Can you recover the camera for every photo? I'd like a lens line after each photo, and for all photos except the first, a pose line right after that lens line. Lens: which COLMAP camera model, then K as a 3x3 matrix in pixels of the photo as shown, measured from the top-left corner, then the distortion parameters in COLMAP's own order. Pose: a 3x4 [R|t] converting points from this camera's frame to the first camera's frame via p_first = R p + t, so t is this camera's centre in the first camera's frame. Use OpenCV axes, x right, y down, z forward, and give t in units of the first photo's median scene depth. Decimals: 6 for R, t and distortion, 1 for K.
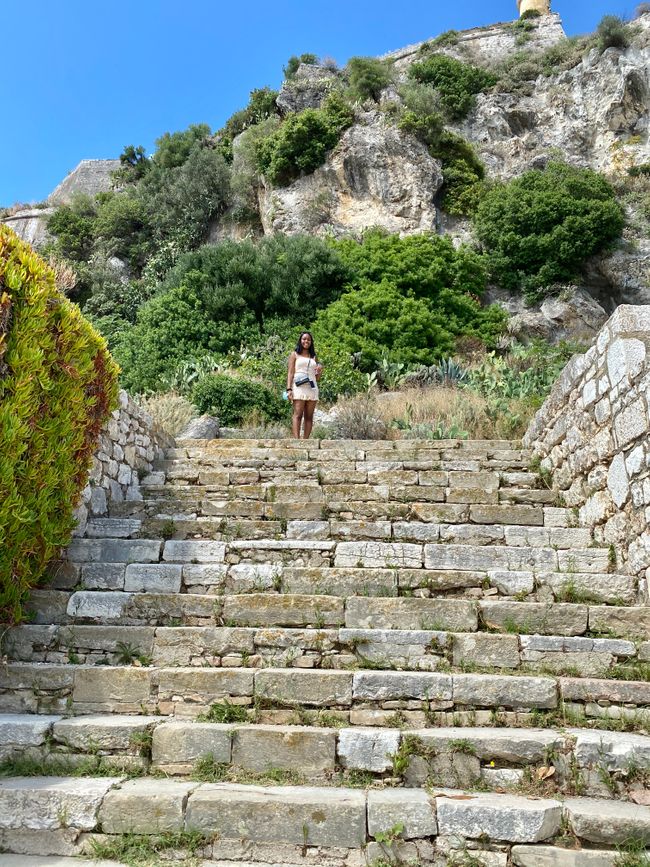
lens RADIAL K [[630.4, 0, 325.0], [0, 630.4, 433.5], [0, 0, 1]] dist [0.007293, -0.052566]
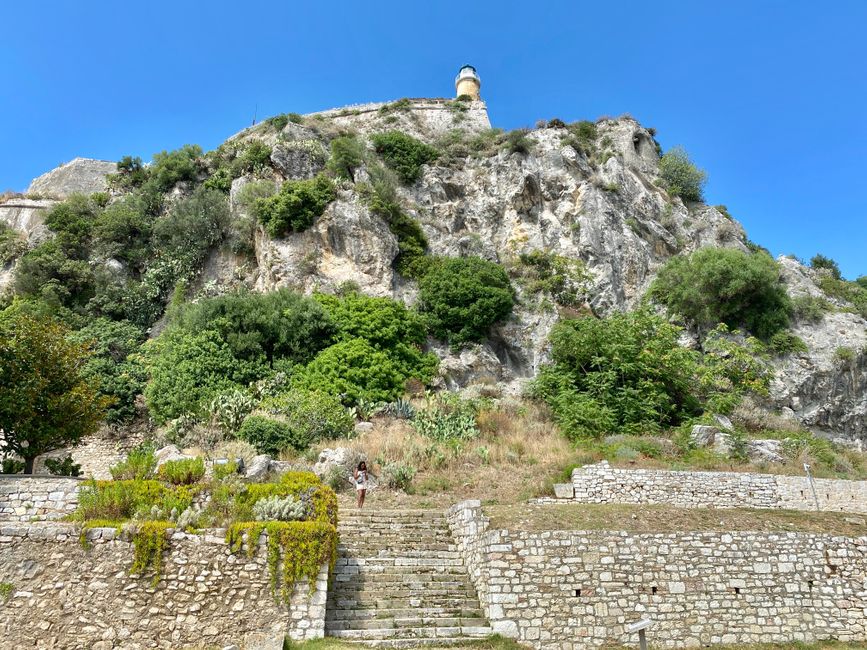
lens RADIAL K [[630.4, 0, 433.5], [0, 630.4, 325.0], [0, 0, 1]] dist [0.007293, -0.052566]
pose [[0.960387, 0.057677, 0.272636, -0.113469], [-0.035320, 0.995650, -0.086214, -0.117790], [-0.276423, 0.073169, 0.958247, -0.362691]]
